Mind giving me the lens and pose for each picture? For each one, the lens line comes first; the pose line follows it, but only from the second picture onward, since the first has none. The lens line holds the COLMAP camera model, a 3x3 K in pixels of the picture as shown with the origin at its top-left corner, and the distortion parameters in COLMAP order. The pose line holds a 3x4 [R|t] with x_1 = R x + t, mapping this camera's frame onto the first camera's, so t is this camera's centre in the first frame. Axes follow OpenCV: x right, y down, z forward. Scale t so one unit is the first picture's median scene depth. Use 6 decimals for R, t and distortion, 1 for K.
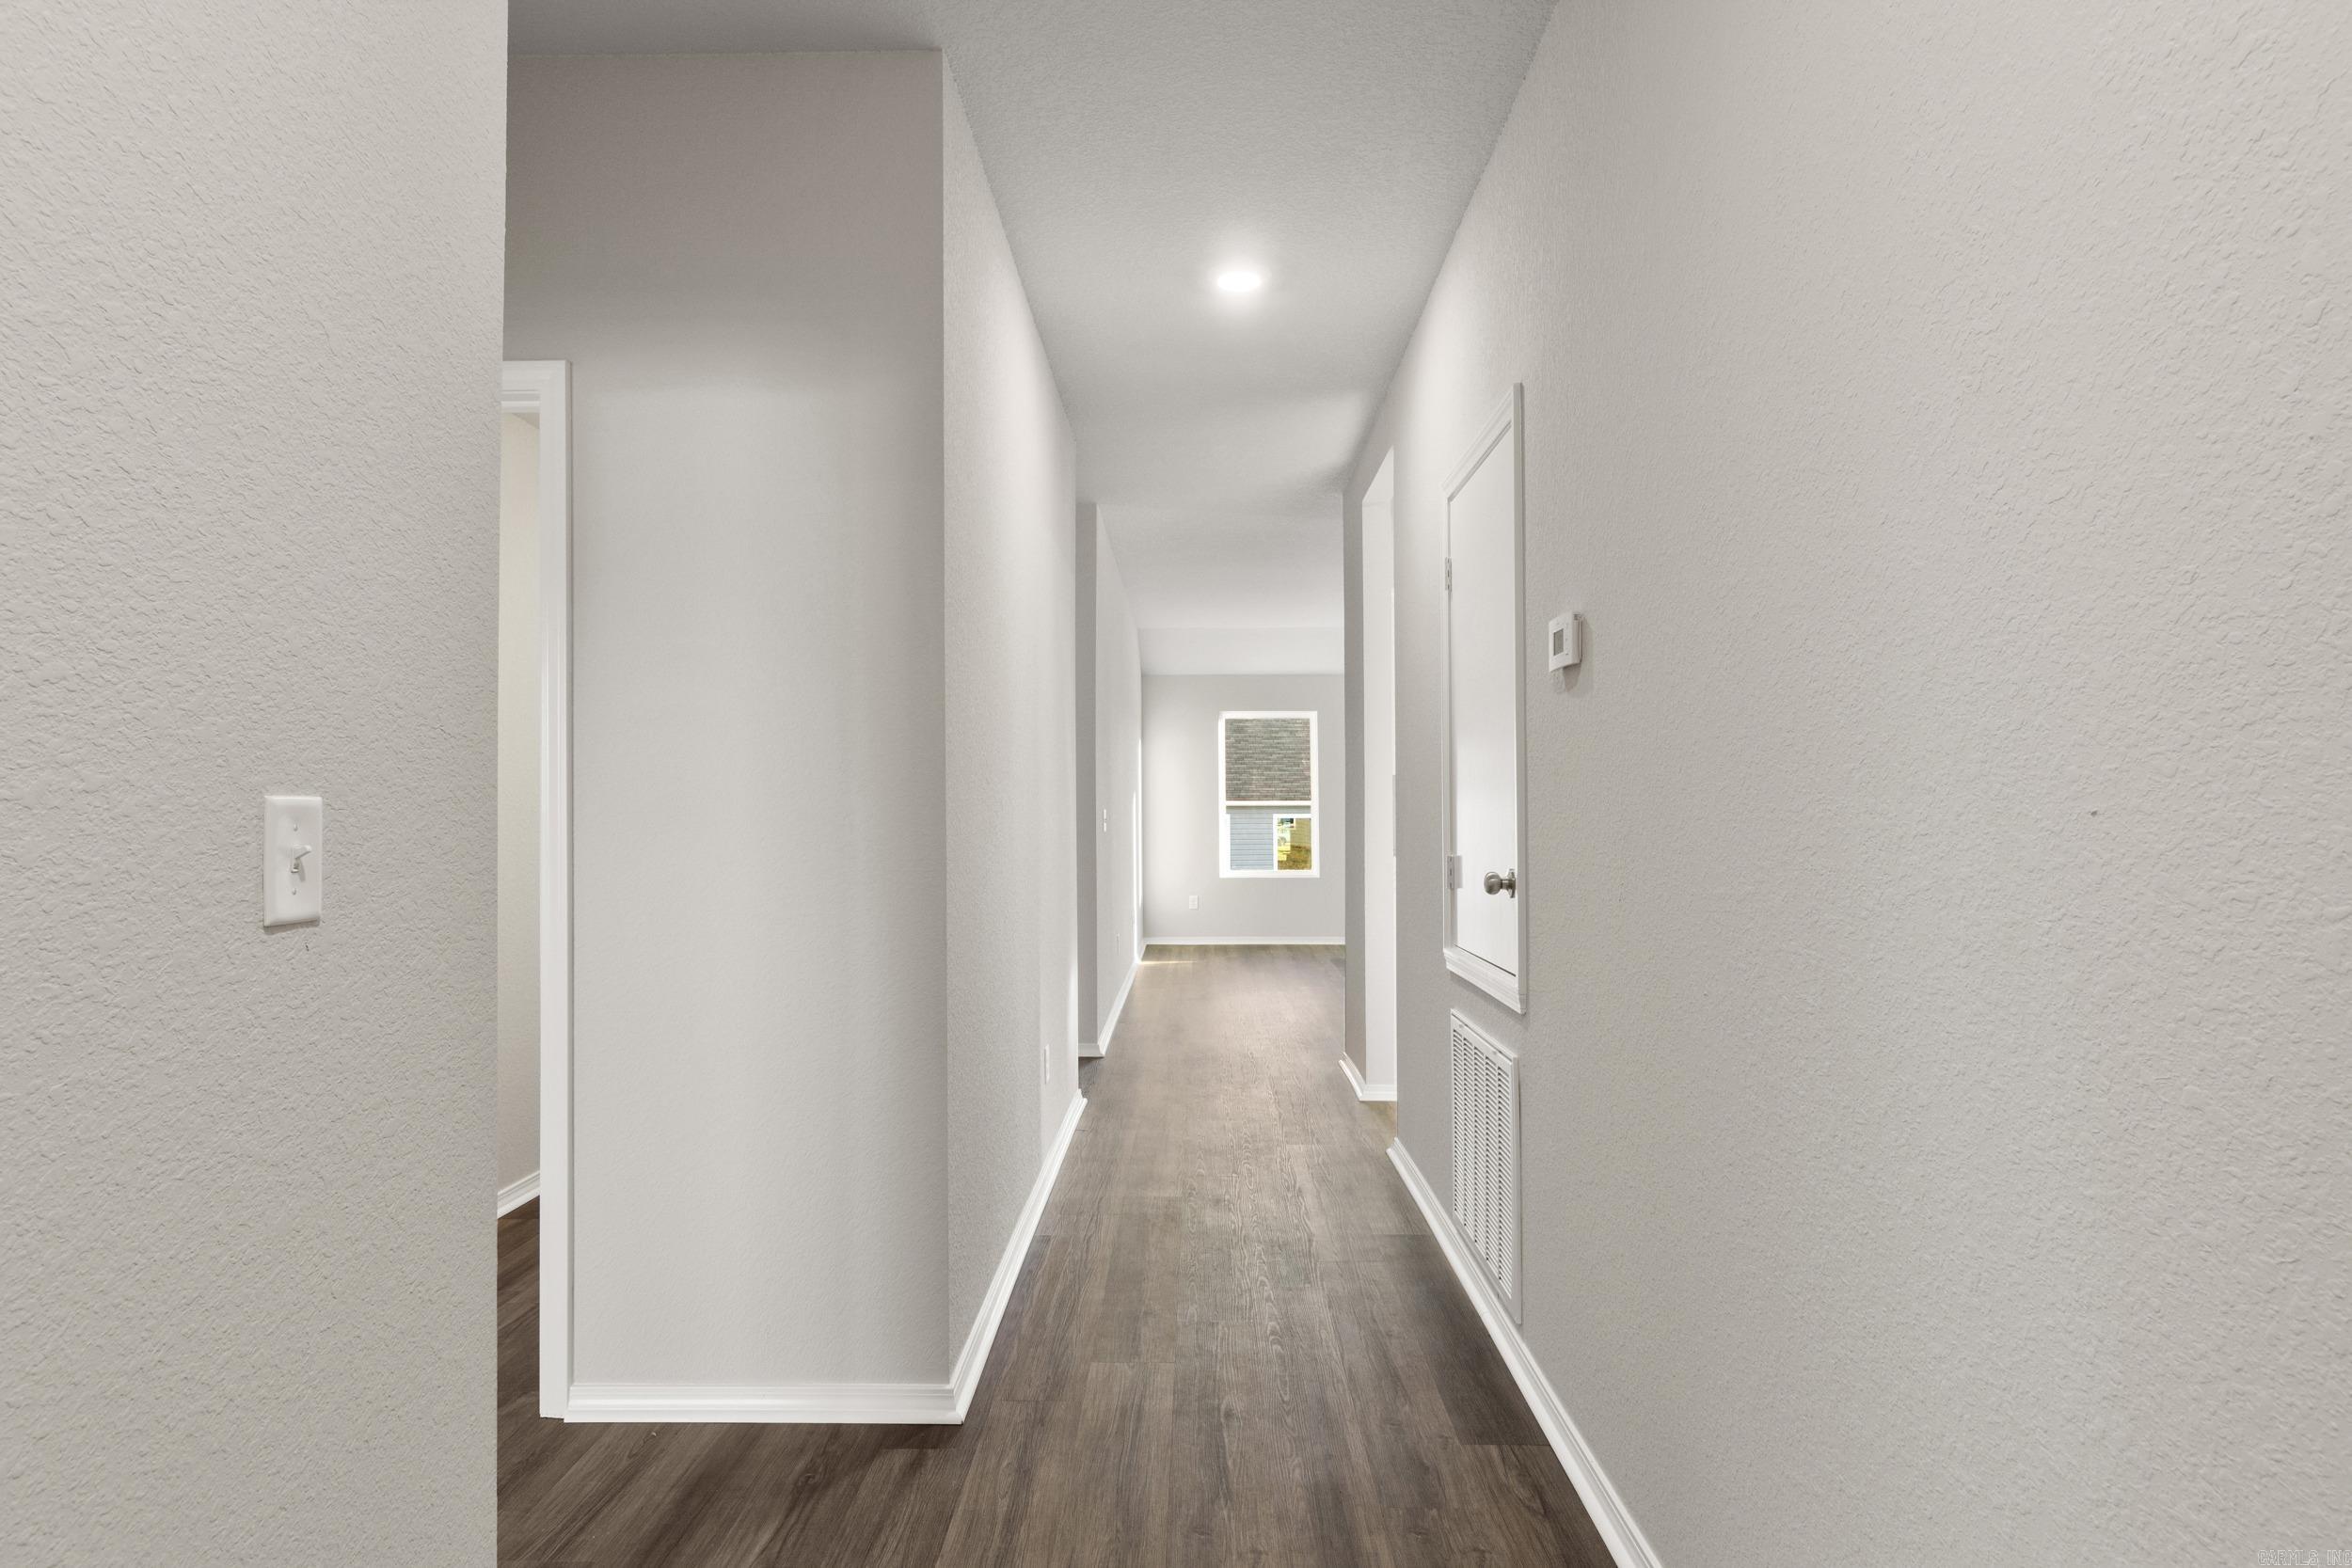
lens RADIAL K [[1268.4, 0, 1177.3], [0, 1268.4, 792.8], [0, 0, 1]] dist [0.000461, 0.001330]
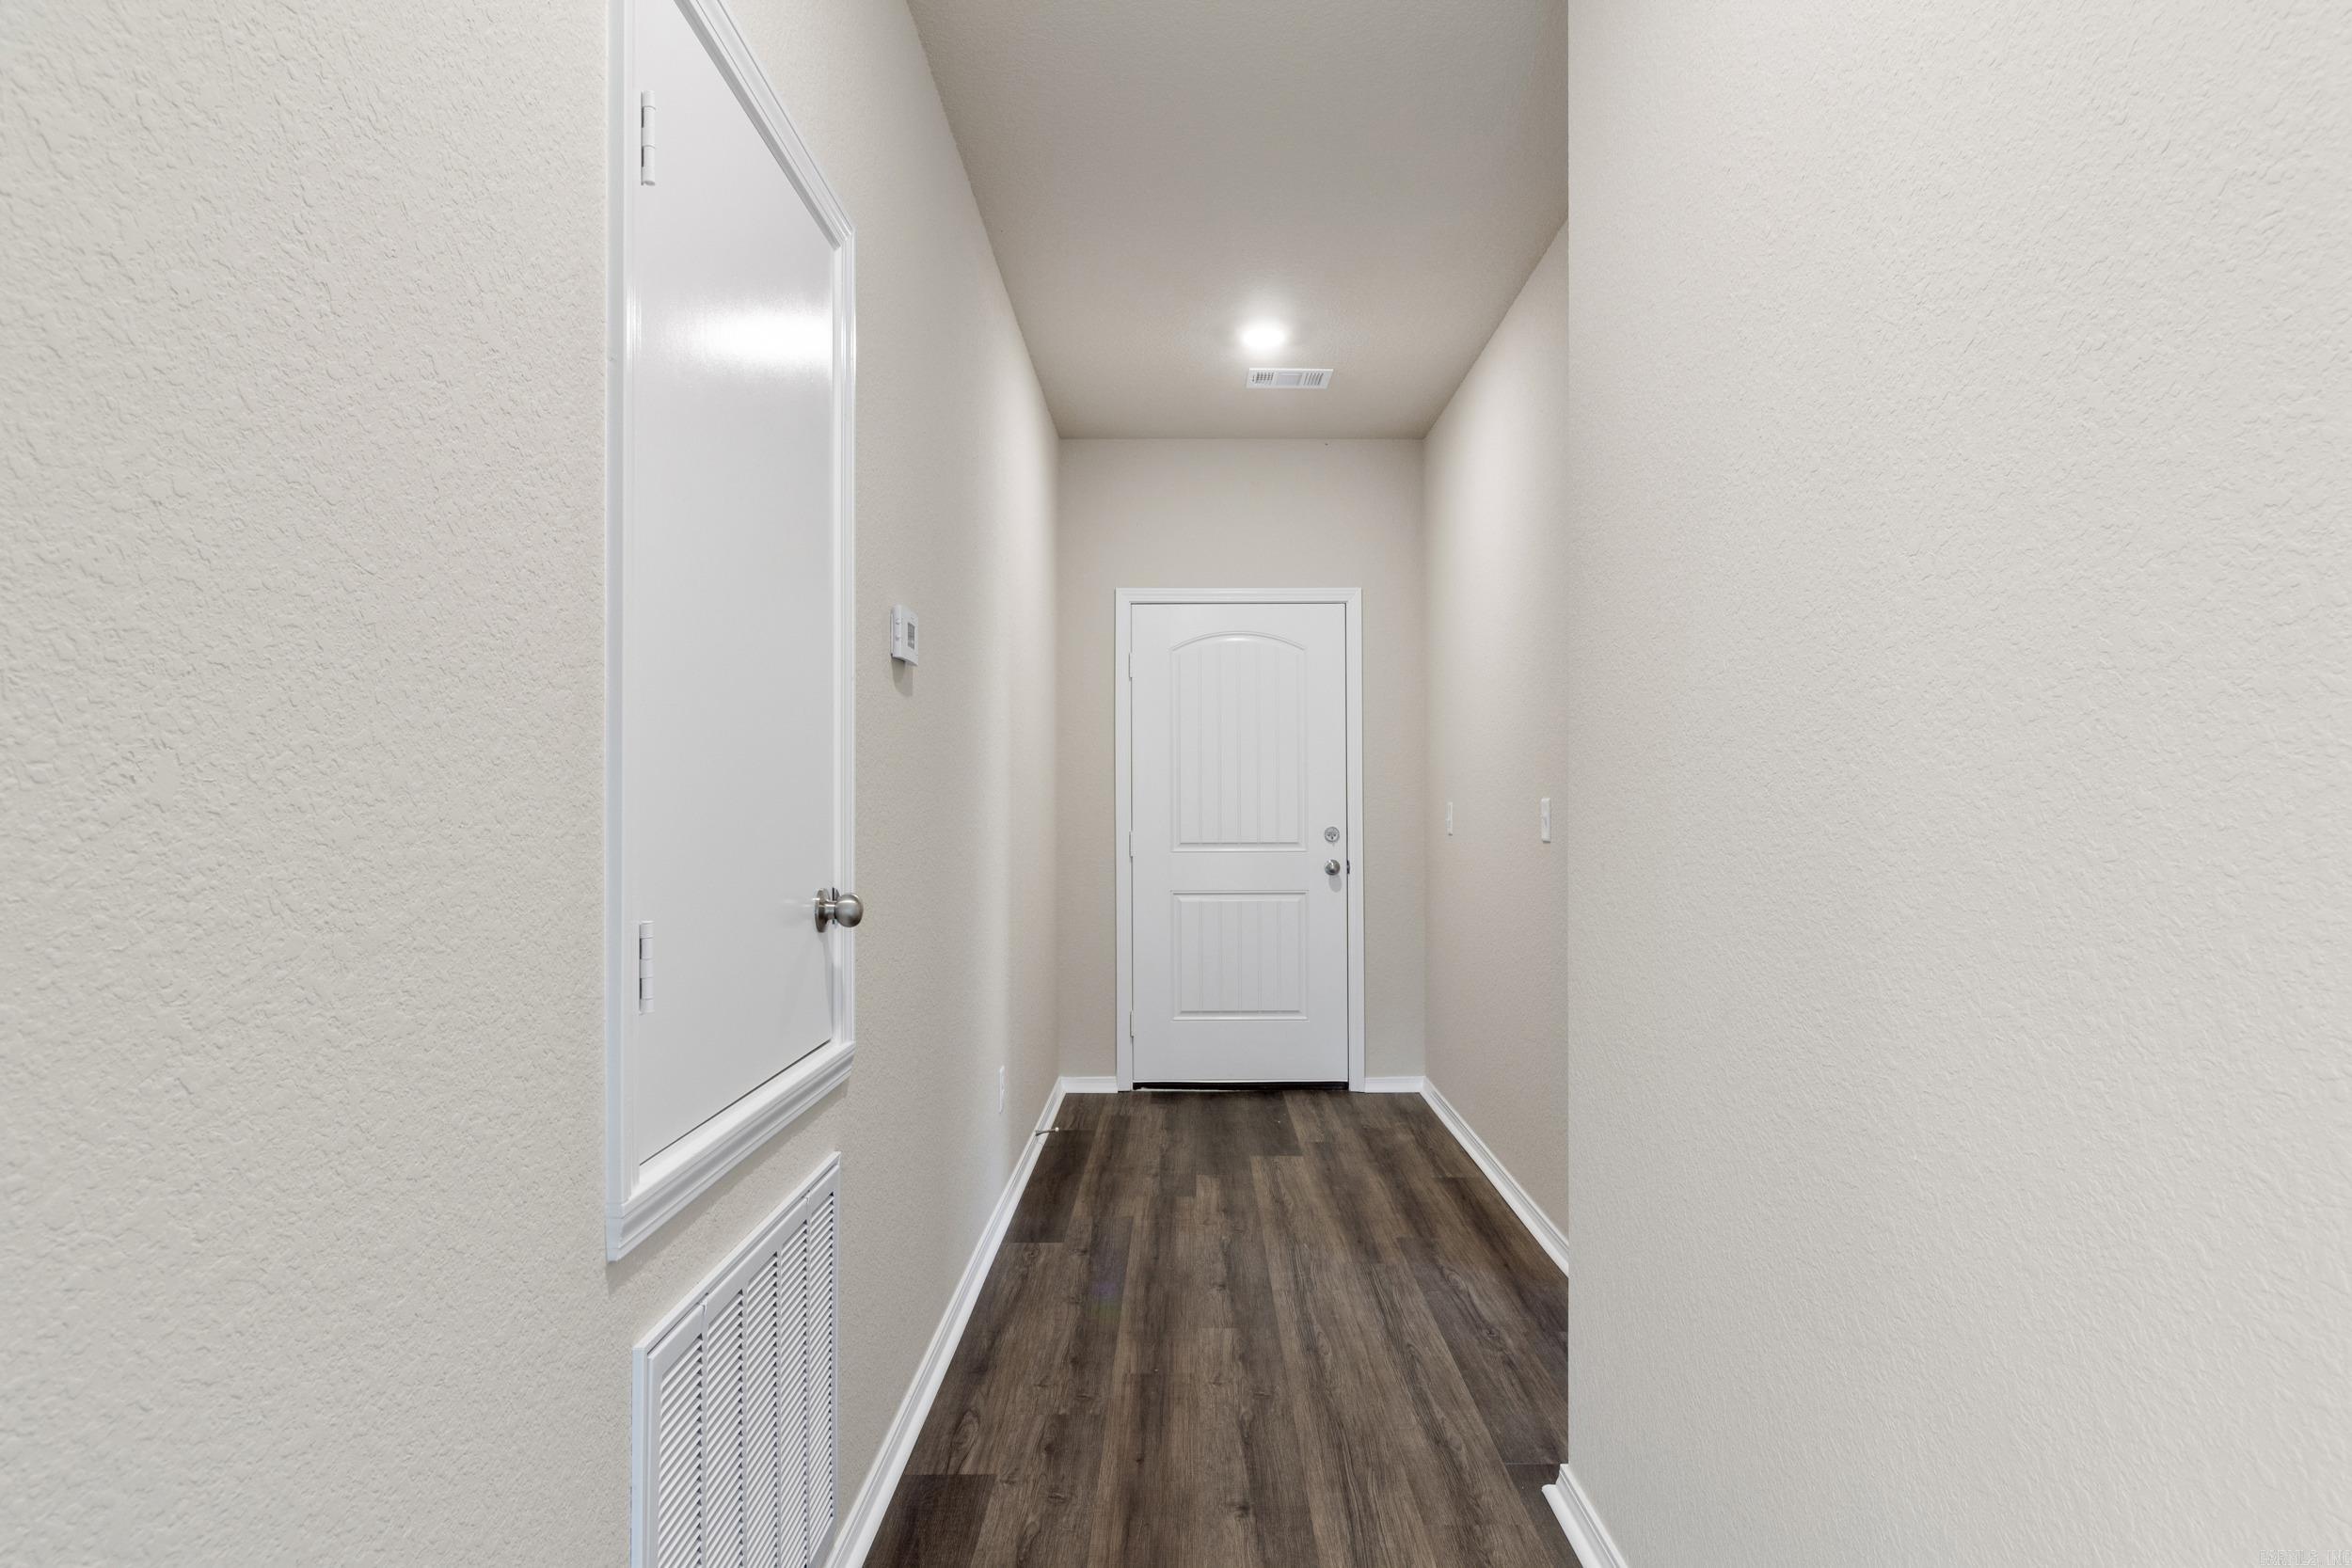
lens RADIAL K [[1268.4, 0, 1175.1], [0, 1268.4, 792.3], [0, 0, 1]] dist [0.000461, 0.001330]
pose [[-0.999977, -0.001013, -0.006735, 0.107005], [-0.000838, 0.999663, -0.025947, 0.033678], [0.006759, -0.025941, -0.999641, 2.143722]]
